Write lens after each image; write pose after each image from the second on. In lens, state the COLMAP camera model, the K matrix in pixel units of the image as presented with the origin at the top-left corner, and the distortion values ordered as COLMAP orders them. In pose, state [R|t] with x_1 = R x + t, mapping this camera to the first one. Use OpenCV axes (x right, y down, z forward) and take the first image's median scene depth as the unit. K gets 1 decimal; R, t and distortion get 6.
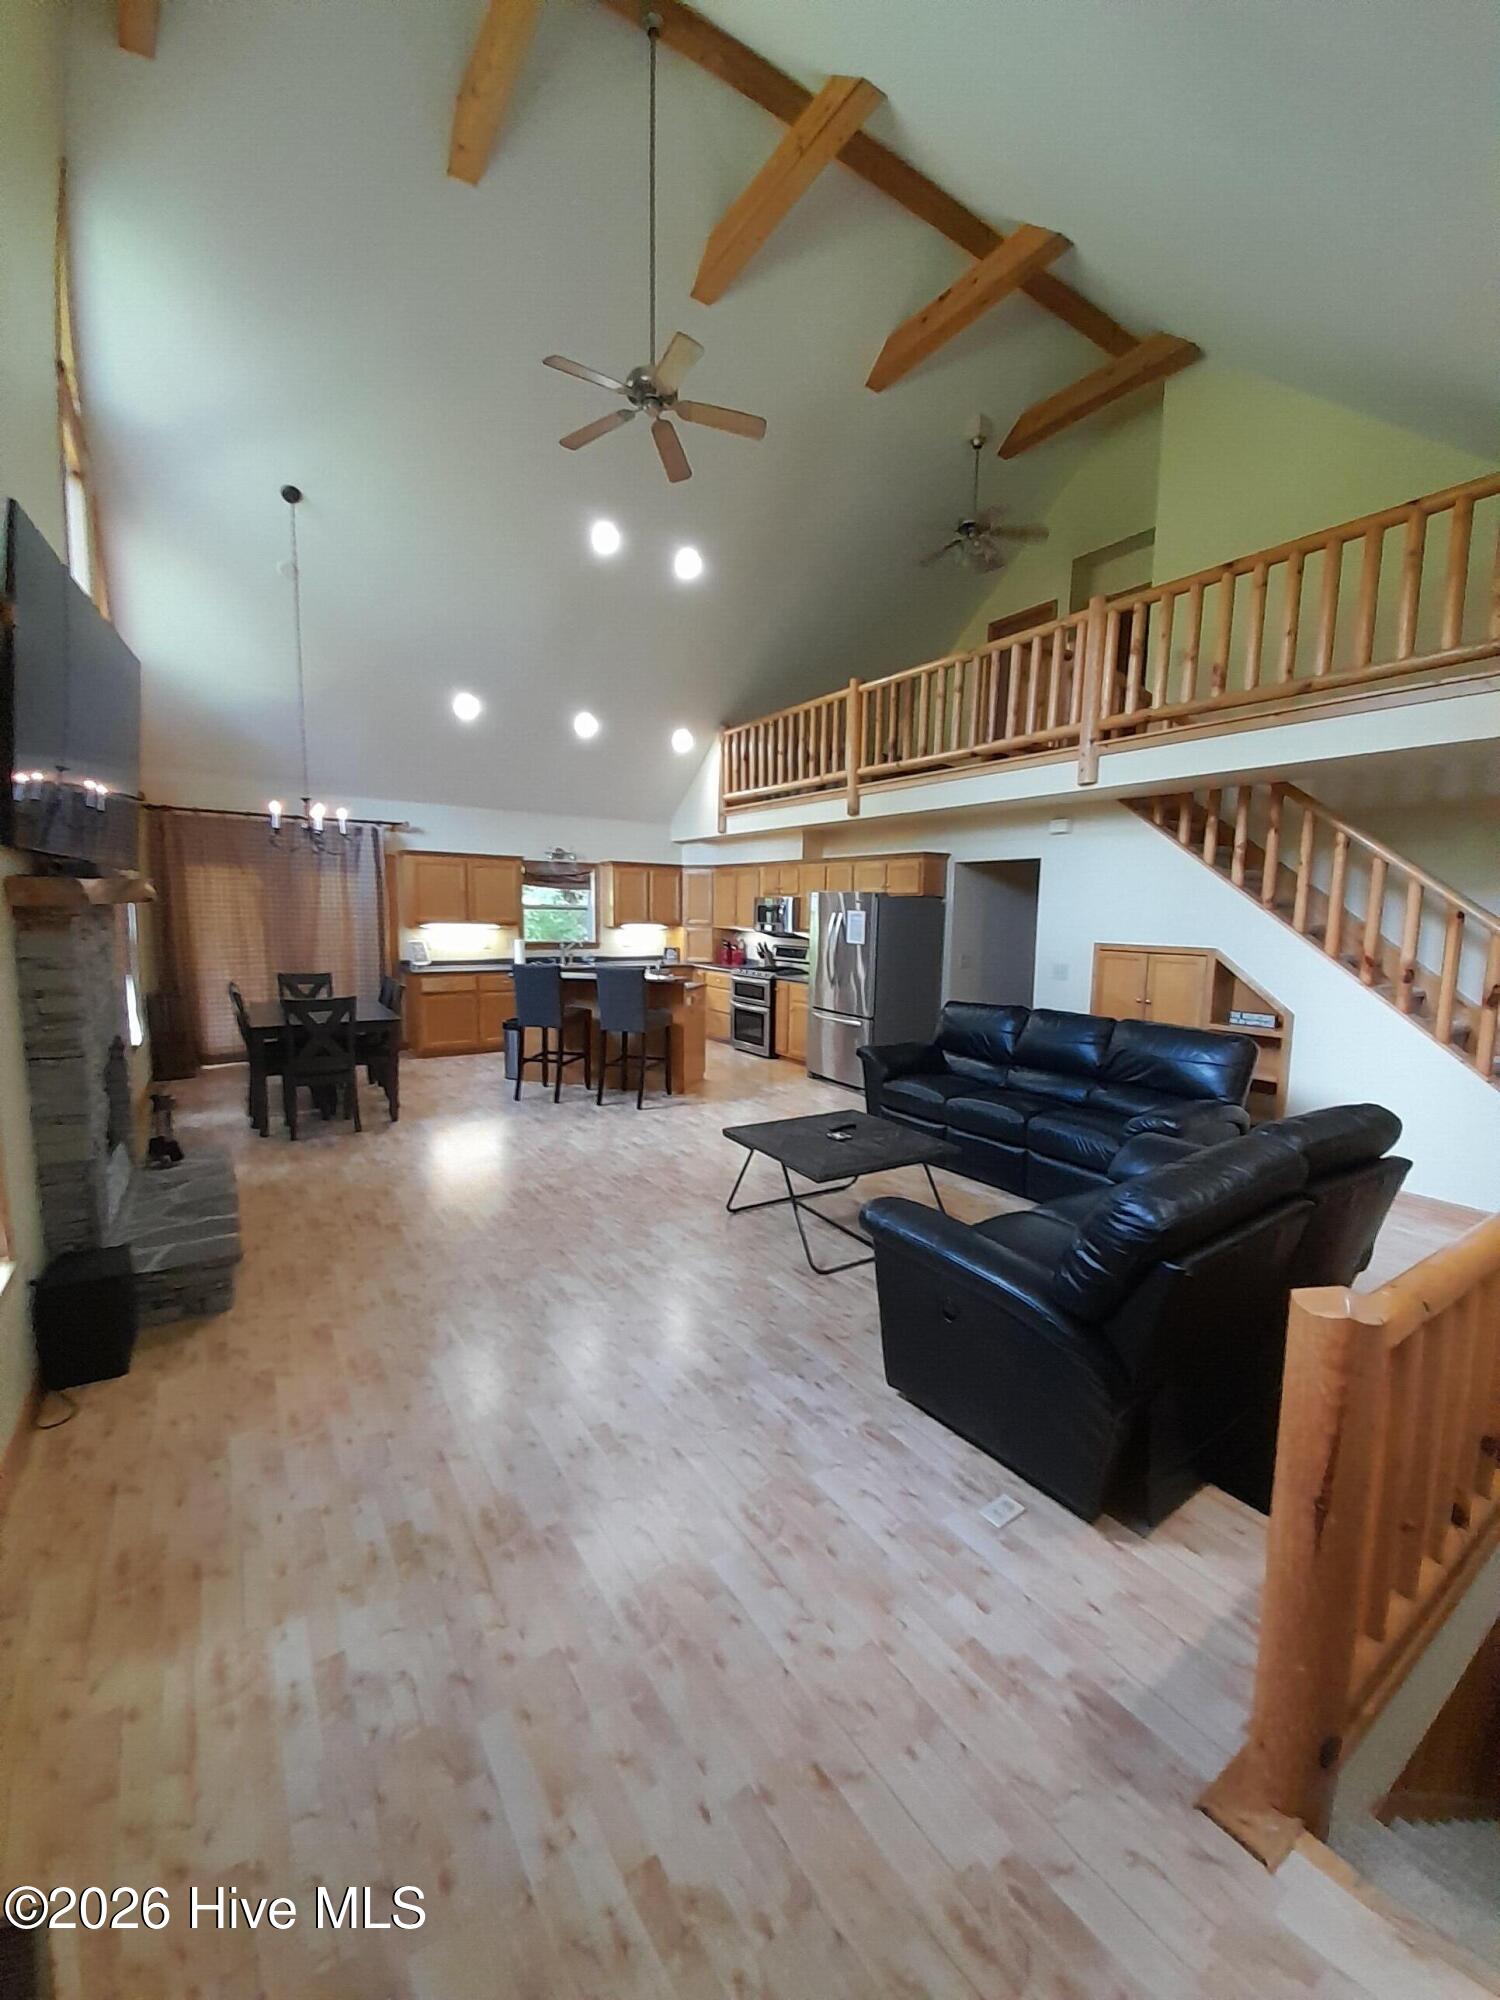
lens RADIAL K [[792.1, 0, 754.0], [0, 792.1, 1010.2], [0, 0, 1]] dist [-0.021882, -0.000856]
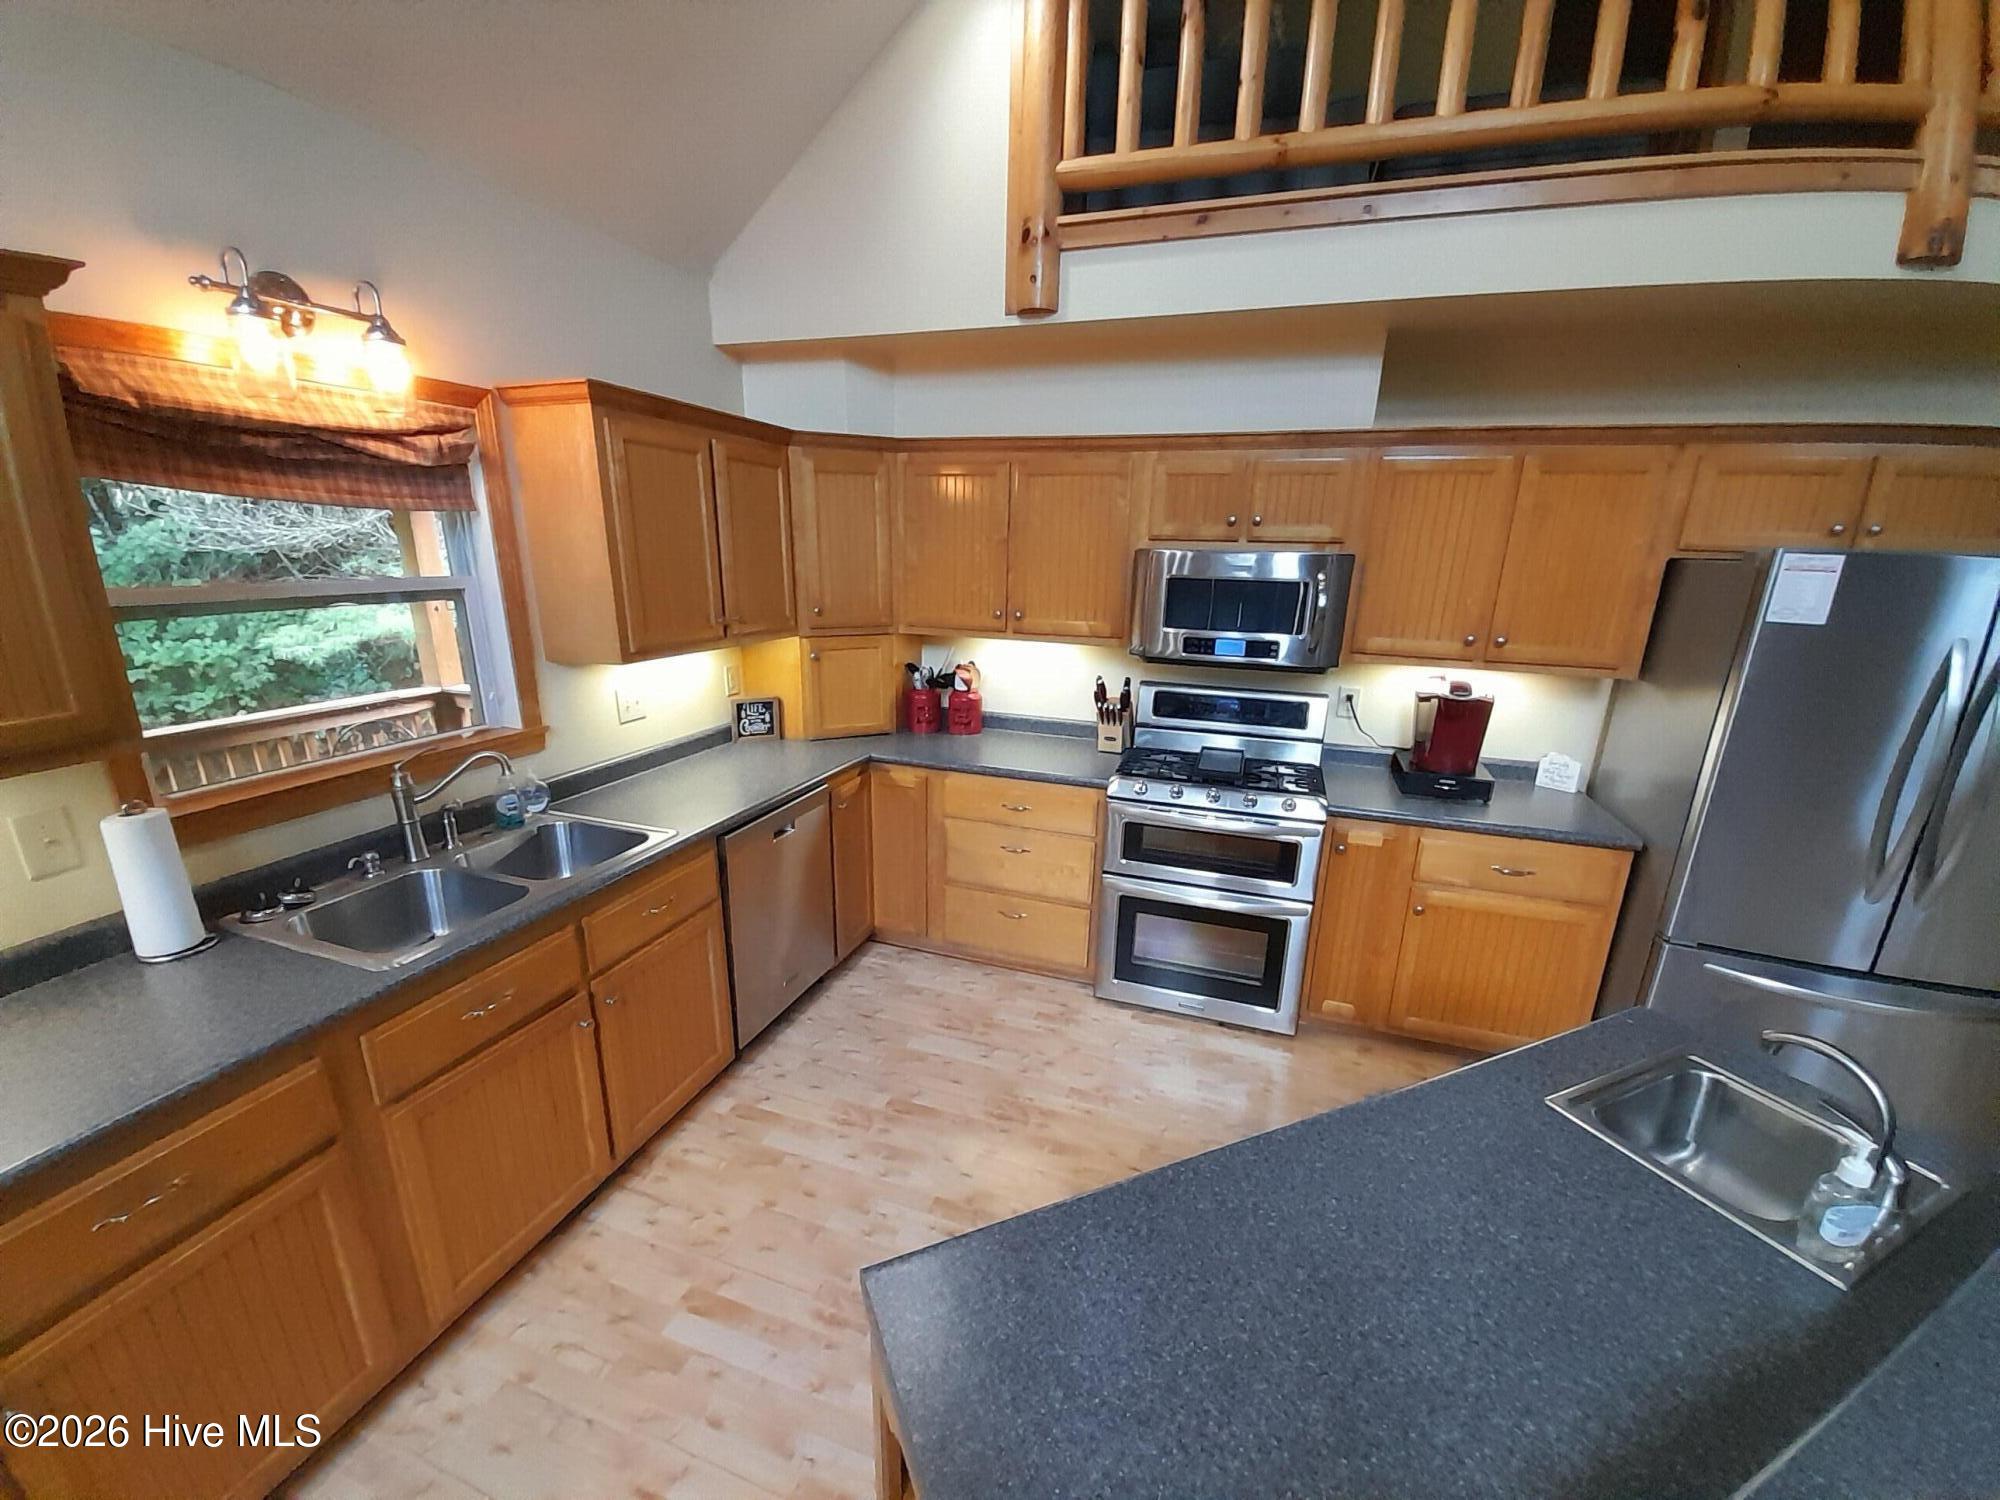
lens RADIAL K [[792.1, 0, 986.6], [0, 792.1, 778.0], [0, 0, 1]] dist [-0.021882, -0.000856]
pose [[0.794367, -0.171930, 0.582599, -0.252788], [0.066062, 0.977871, 0.198503, -0.119306], [-0.603835, -0.119196, 0.788147, 0.780544]]
